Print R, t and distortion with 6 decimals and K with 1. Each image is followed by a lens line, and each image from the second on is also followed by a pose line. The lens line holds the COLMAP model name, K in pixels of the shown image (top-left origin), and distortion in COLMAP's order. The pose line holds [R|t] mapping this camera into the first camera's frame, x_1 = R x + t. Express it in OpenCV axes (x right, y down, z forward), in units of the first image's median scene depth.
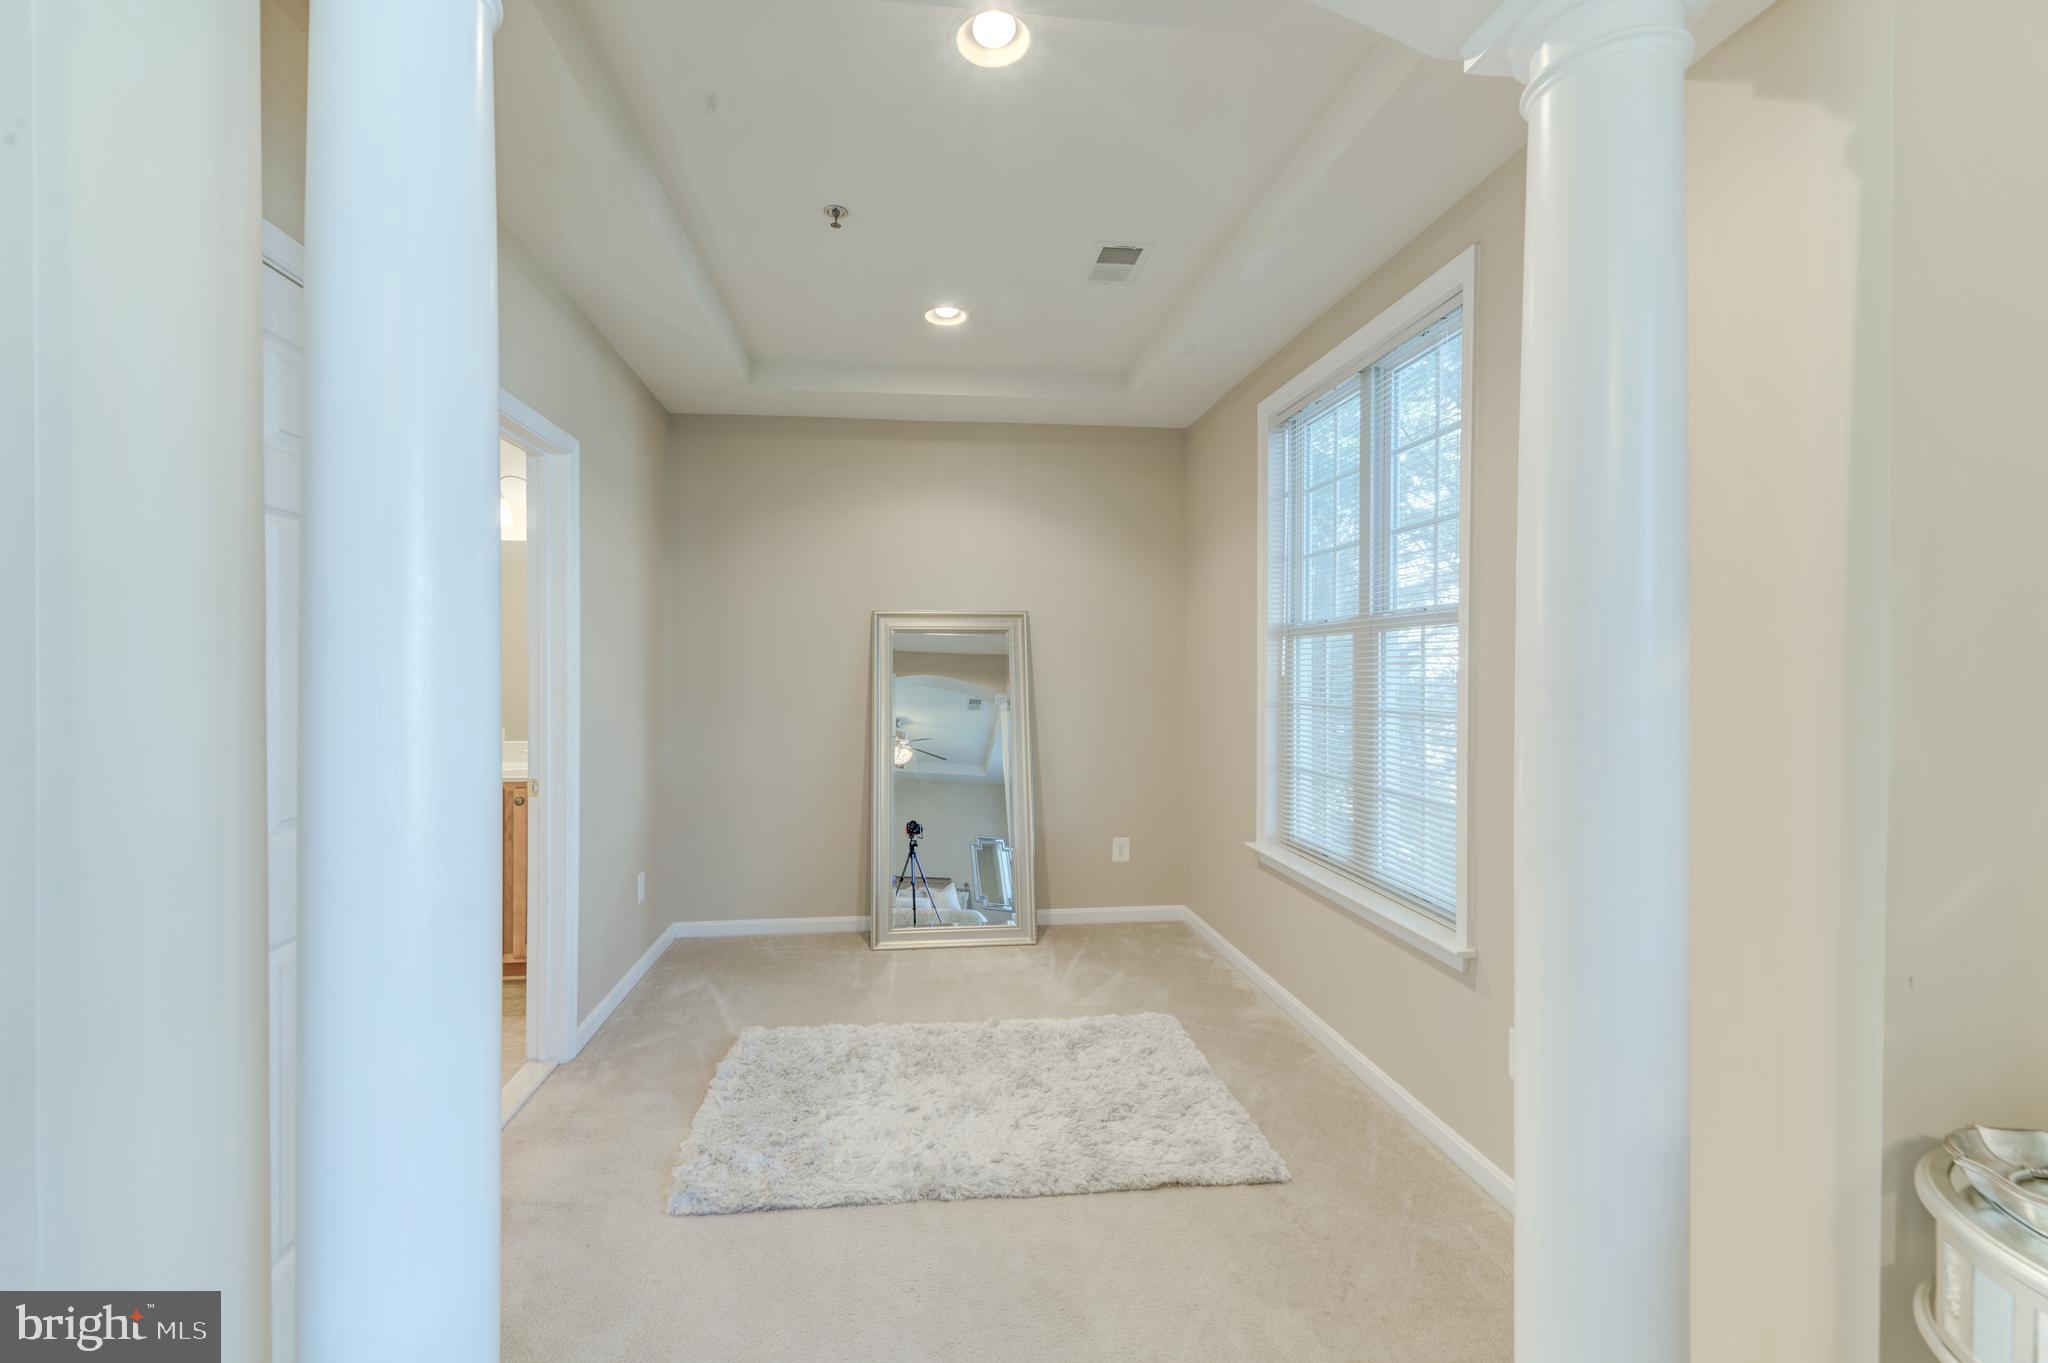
lens RADIAL K [[822.3, 0, 1016.4], [0, 822.3, 672.2], [0, 0, 1]] dist [0.008104, -0.001991]
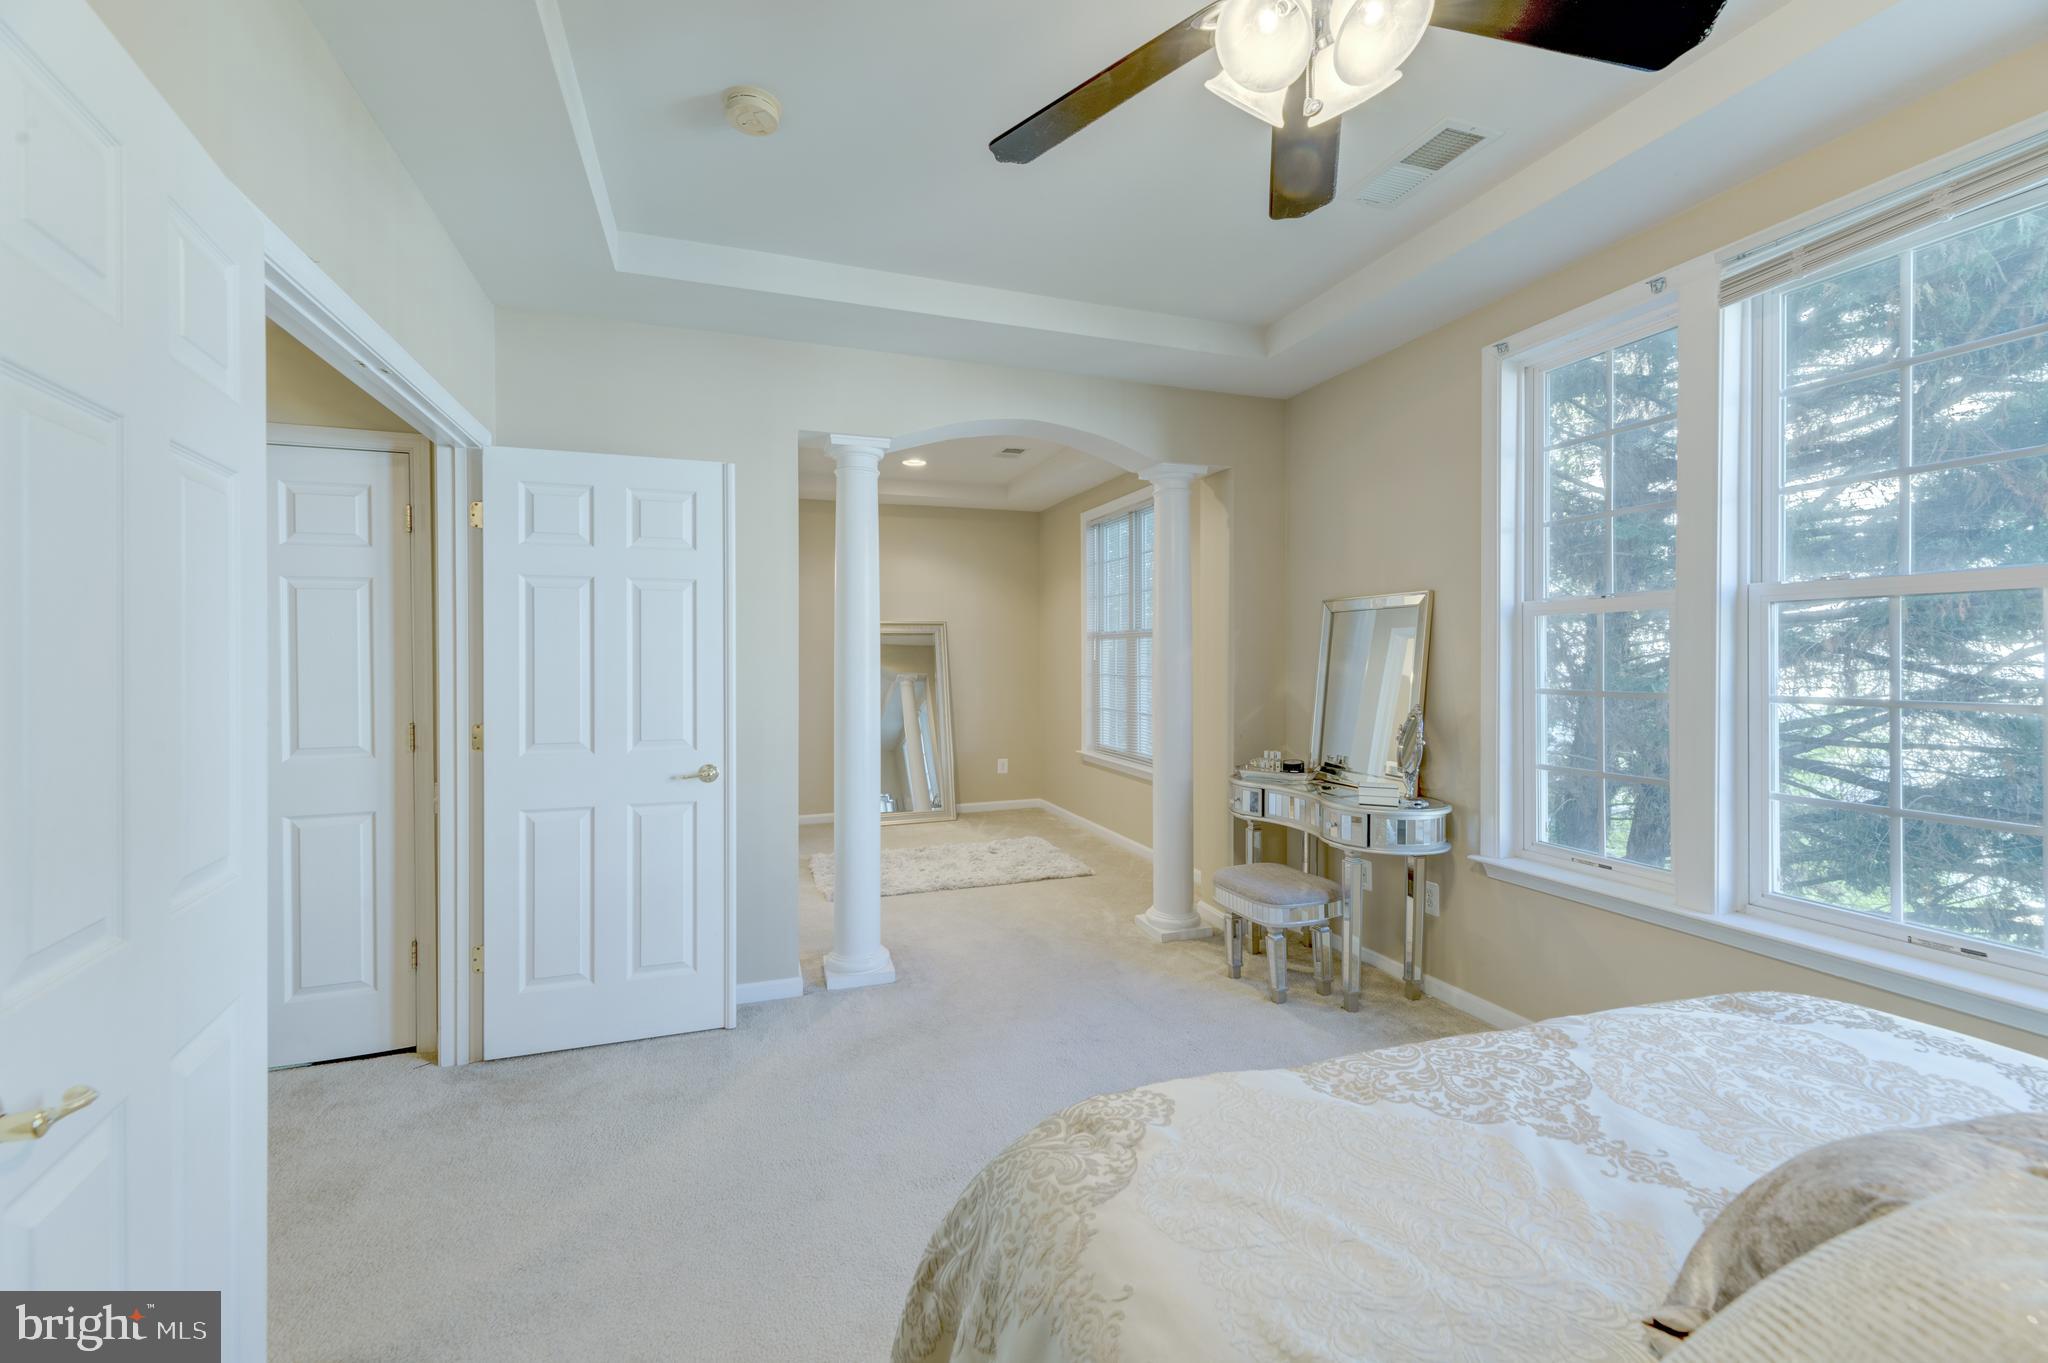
lens RADIAL K [[822.3, 0, 1023.6], [0, 822.3, 665.5], [0, 0, 1]] dist [0.008104, -0.001991]
pose [[0.977386, -0.007531, 0.211331, -0.235074], [0.005852, 0.999946, 0.008569, -0.000187], [-0.211384, -0.007138, 0.977377, -0.813749]]
